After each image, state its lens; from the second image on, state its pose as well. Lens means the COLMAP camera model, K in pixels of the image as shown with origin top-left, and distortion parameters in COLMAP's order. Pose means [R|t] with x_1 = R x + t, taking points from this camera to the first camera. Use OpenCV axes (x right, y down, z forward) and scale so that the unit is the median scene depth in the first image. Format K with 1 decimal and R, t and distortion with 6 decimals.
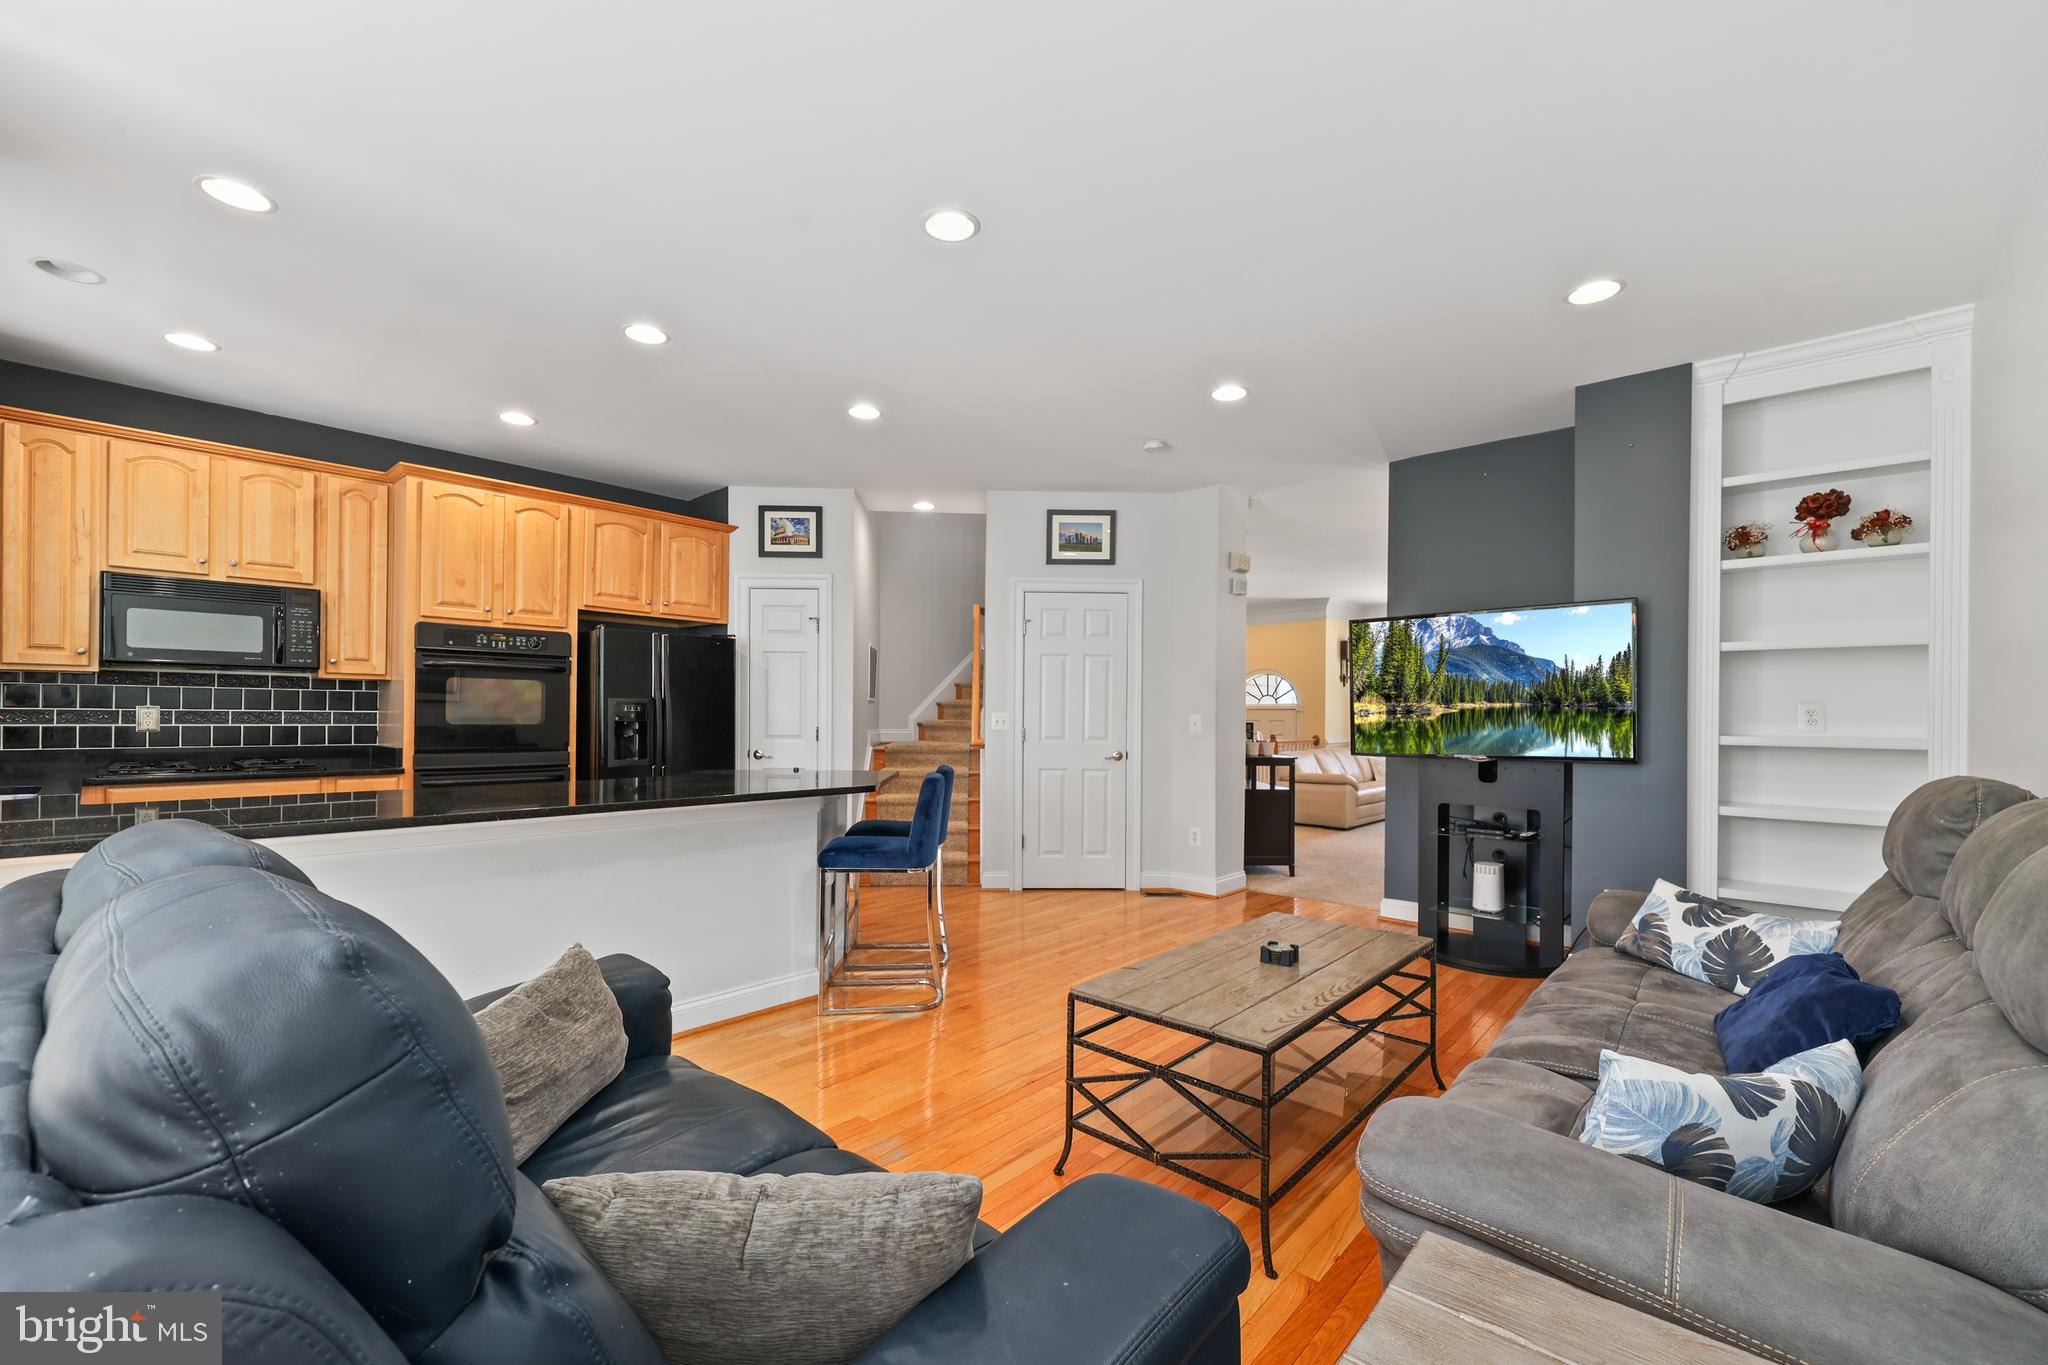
lens RADIAL K [[835.6, 0, 1024.4], [0, 835.6, 717.0], [0, 0, 1]] dist [0.000553, 0.000098]
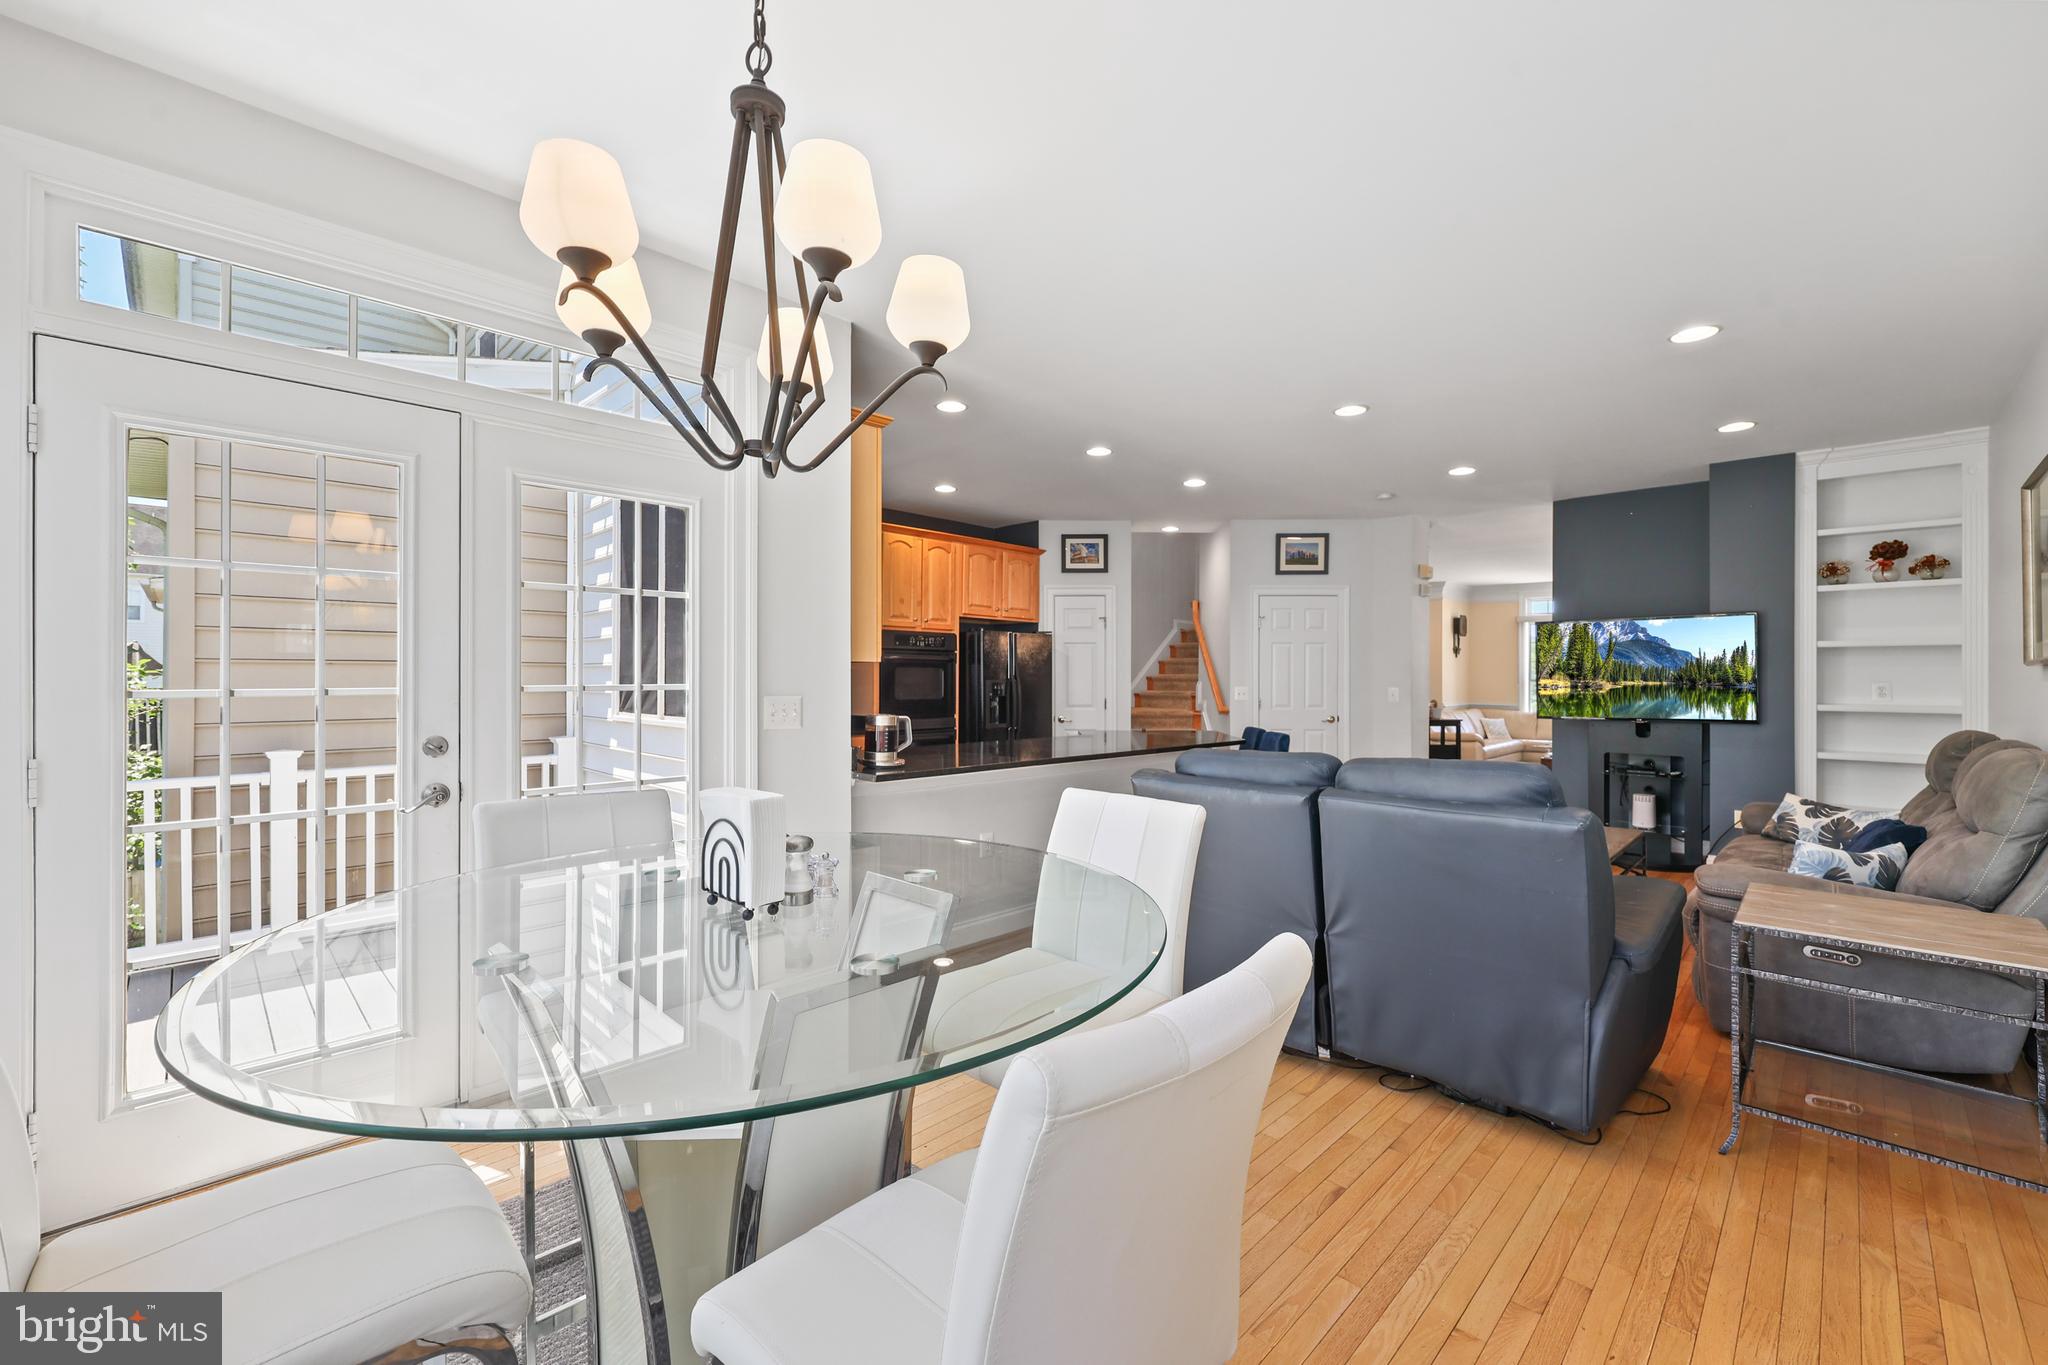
lens RADIAL K [[819.4, 0, 1032.6], [0, 819.4, 678.1], [0, 0, 1]] dist [-0.000324, -0.000032]
pose [[0.998889, -0.006808, -0.046621, -0.409980], [0.006719, 0.999975, -0.002070, -0.025991], [0.046634, 0.001755, 0.998911, -0.431466]]
